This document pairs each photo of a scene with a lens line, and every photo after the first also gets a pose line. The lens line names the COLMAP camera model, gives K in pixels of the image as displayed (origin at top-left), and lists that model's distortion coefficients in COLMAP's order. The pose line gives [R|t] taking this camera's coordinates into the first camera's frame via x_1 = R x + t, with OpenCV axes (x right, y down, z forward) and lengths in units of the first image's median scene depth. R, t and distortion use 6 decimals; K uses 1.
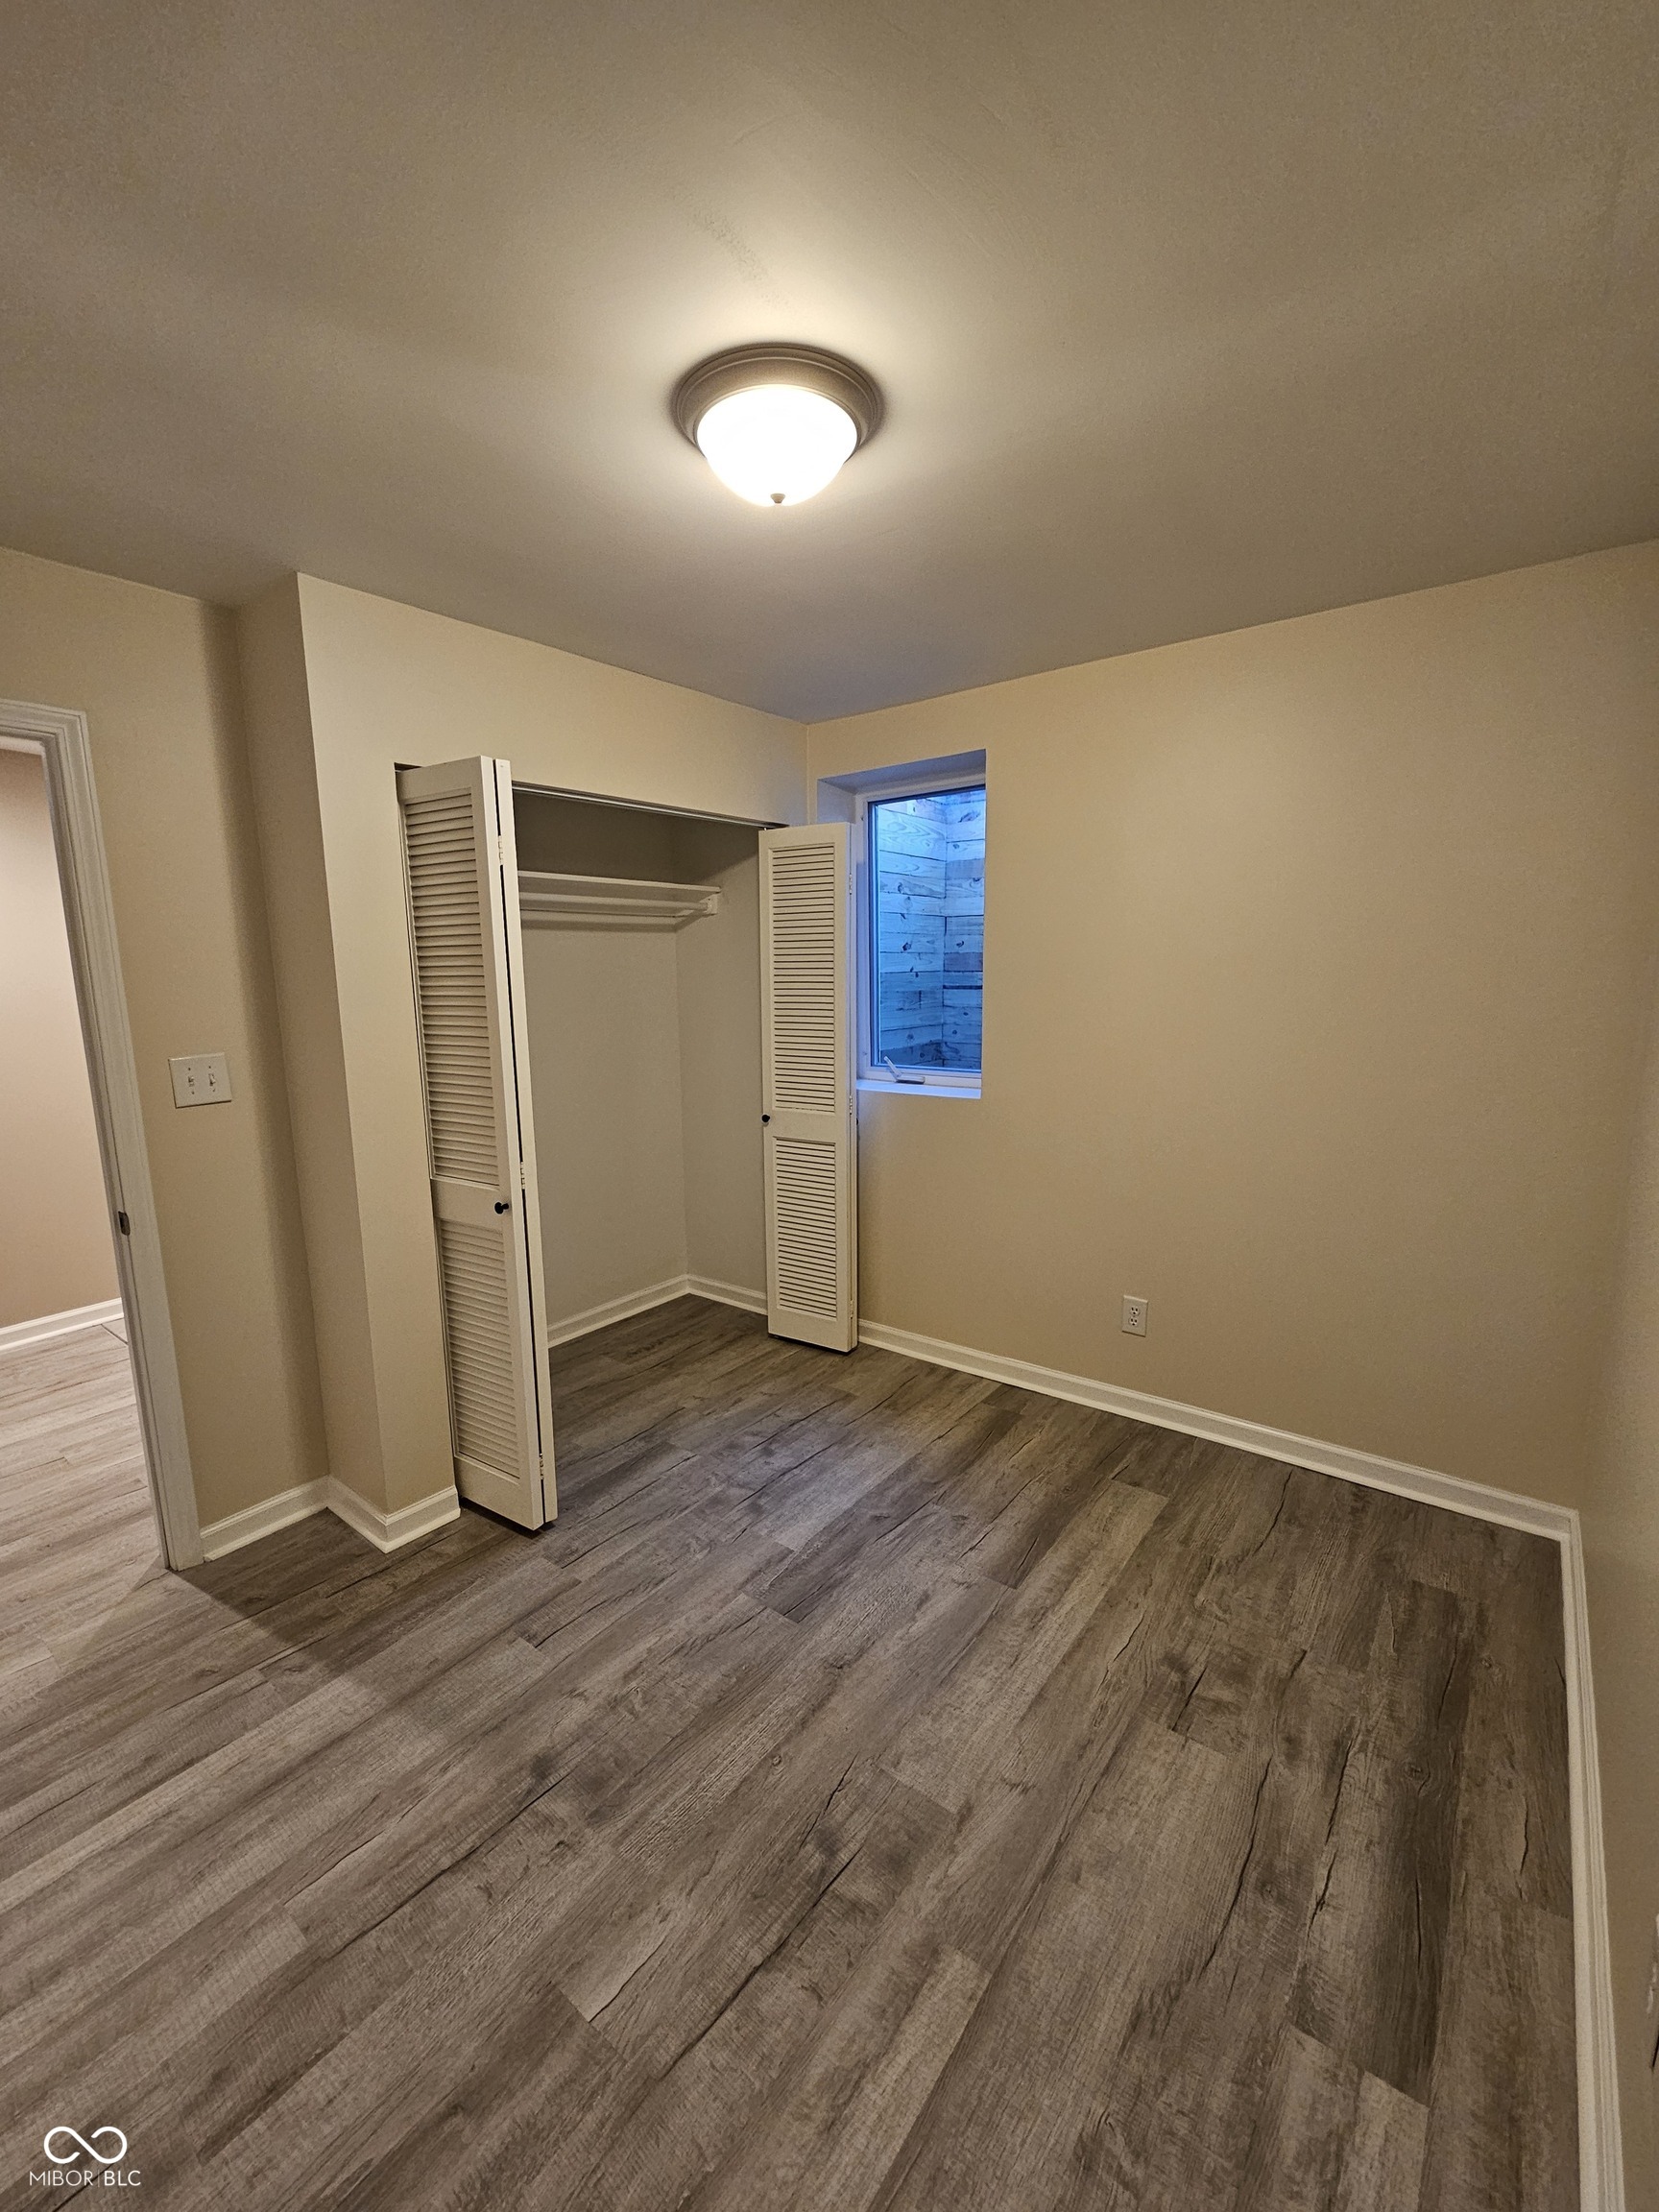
lens RADIAL K [[914.6, 0, 825.0], [0, 914.6, 1114.4], [0, 0, 1]] dist [-0.010235, 0.005235]
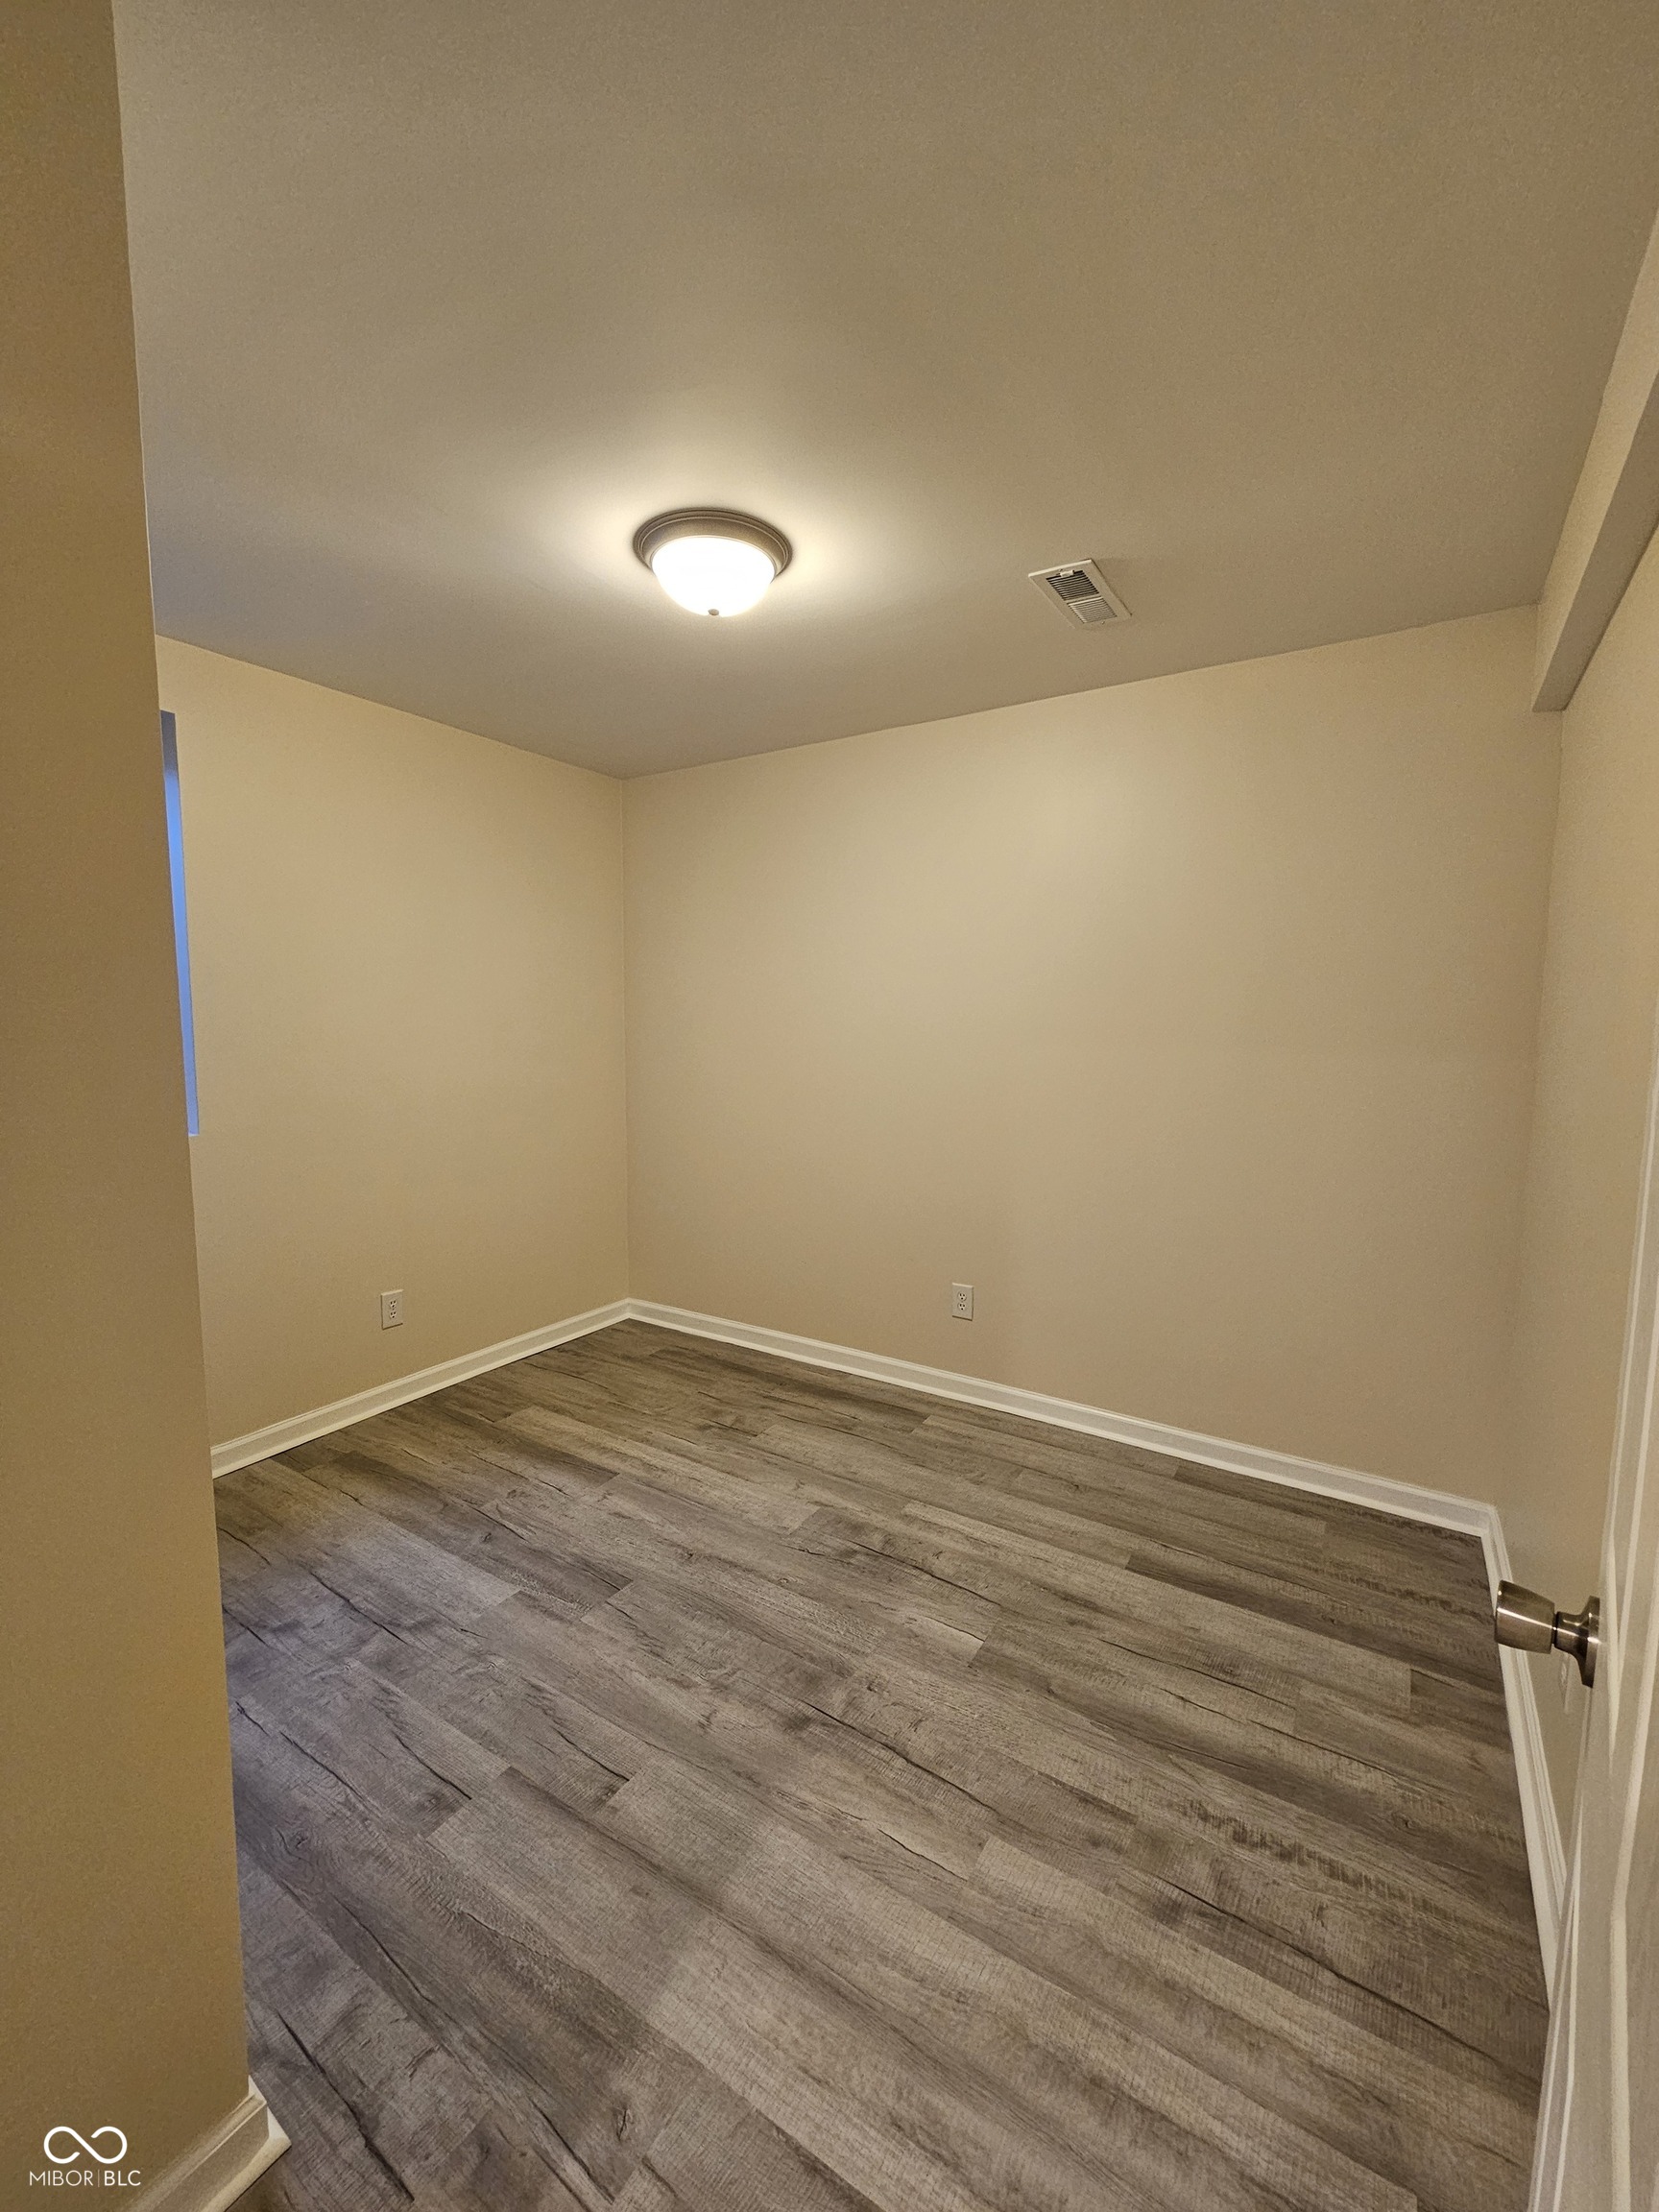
lens RADIAL K [[914.6, 0, 825.0], [0, 914.6, 1114.4], [0, 0, 1]] dist [-0.010235, 0.005235]
pose [[-0.092200, -0.091933, 0.991487, -1.245663], [0.158734, 0.981638, 0.105781, -0.057291], [-0.983007, 0.167136, -0.075915, 0.916798]]
